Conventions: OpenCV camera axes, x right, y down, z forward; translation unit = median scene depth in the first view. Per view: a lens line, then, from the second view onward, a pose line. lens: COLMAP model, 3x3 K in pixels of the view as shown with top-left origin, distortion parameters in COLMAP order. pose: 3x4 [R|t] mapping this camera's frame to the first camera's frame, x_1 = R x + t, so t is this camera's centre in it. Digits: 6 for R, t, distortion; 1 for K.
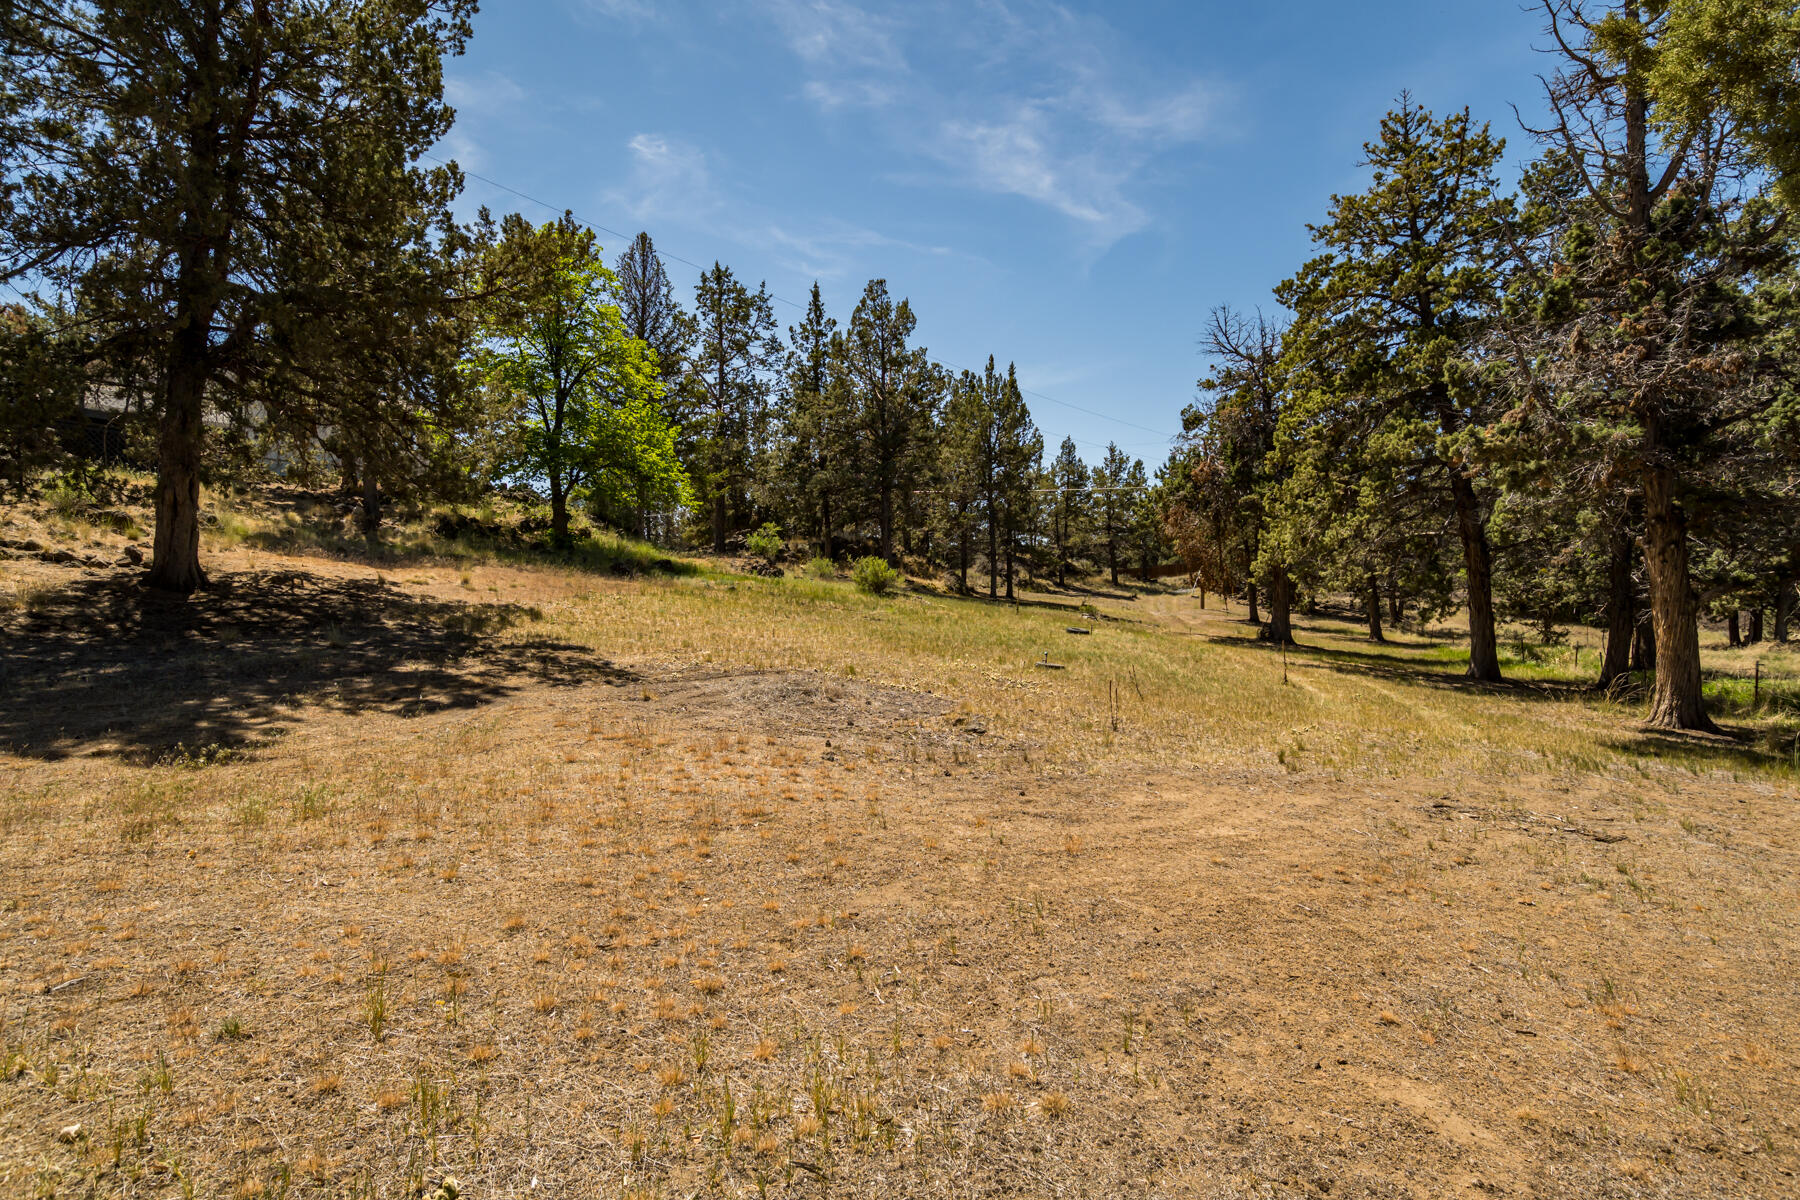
lens RADIAL K [[929.8, 0, 899.1], [0, 929.8, 590.9], [0, 0, 1]] dist [-0.013746, 0.009316]
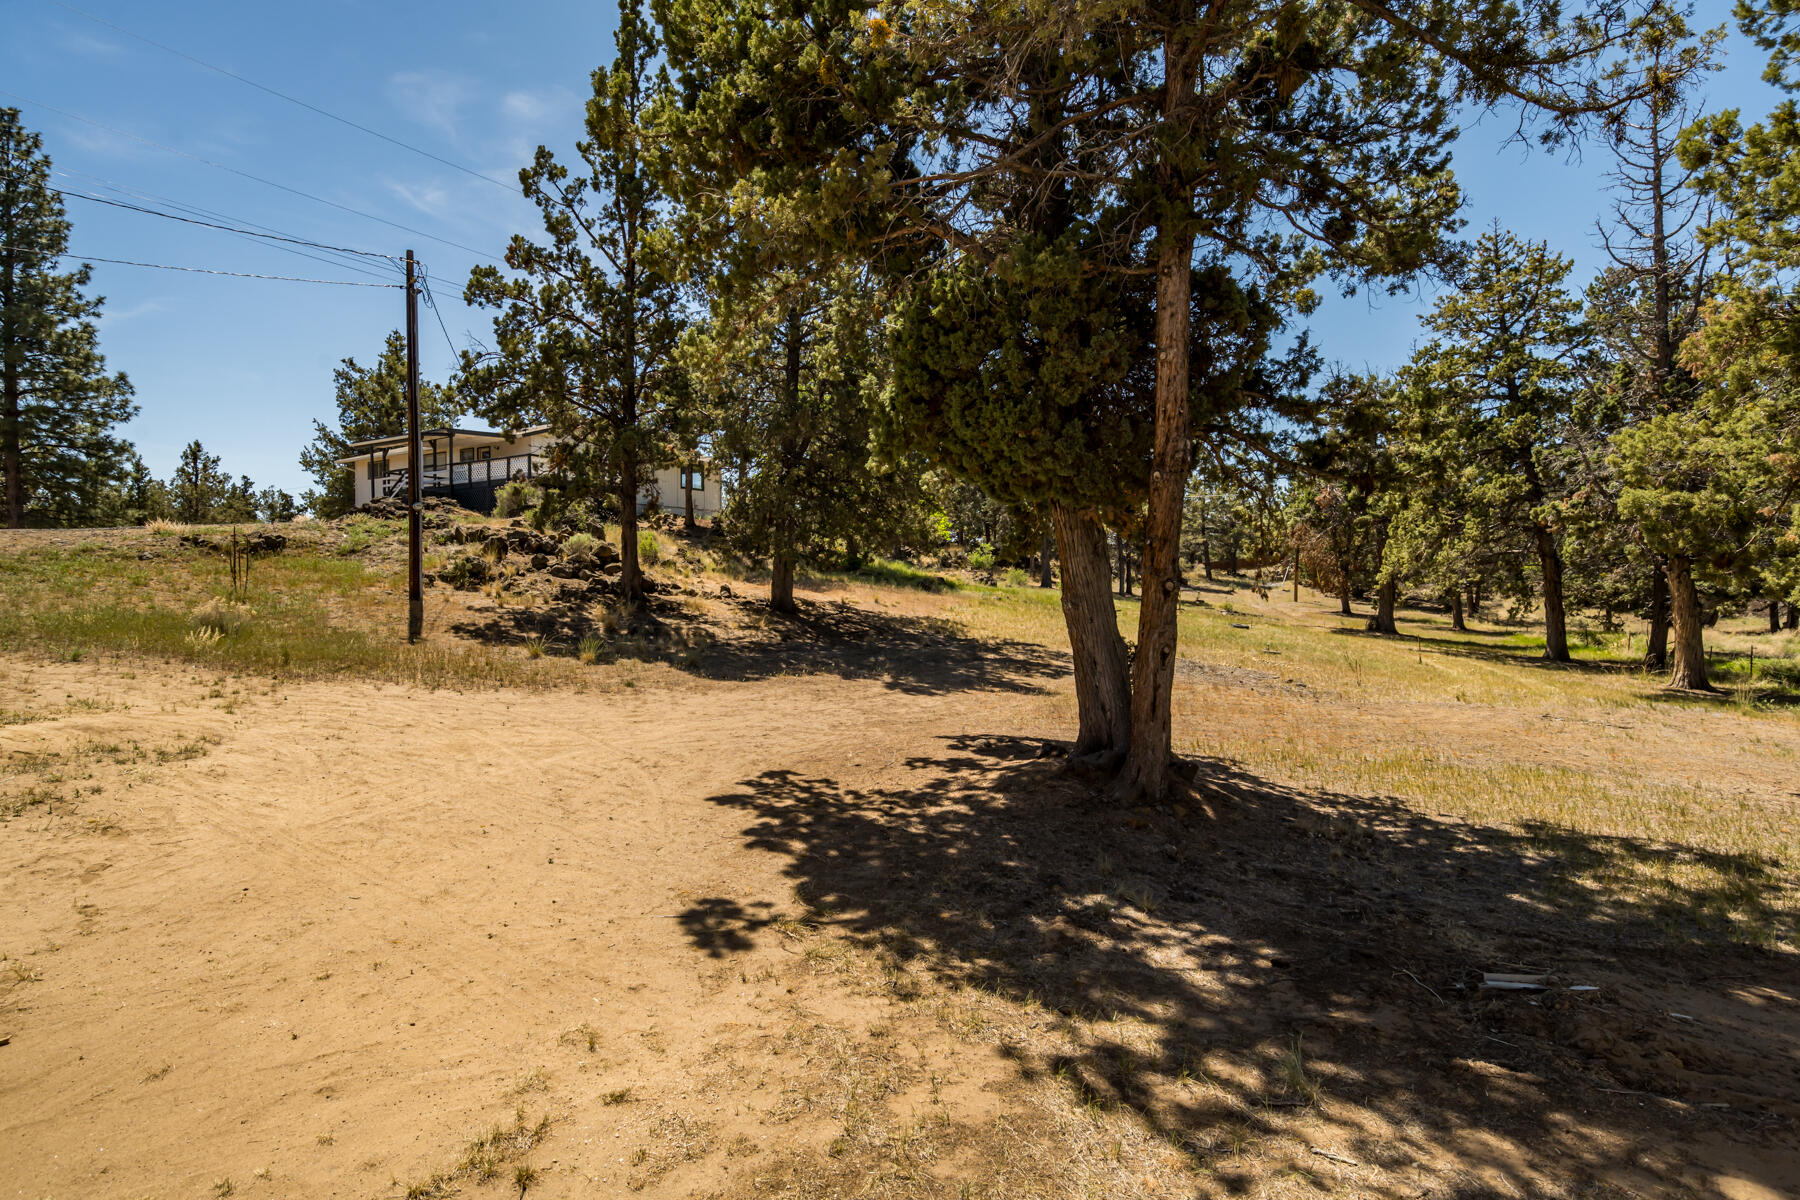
lens RADIAL K [[942.6, 0, 893.2], [0, 942.6, 593.2], [0, 0, 1]] dist [-0.002084, 0.000263]
pose [[0.999004, -0.010296, -0.043417, -0.264229], [0.010974, 0.999821, 0.015417, -0.032313], [0.043251, -0.015878, 0.998938, -0.396033]]
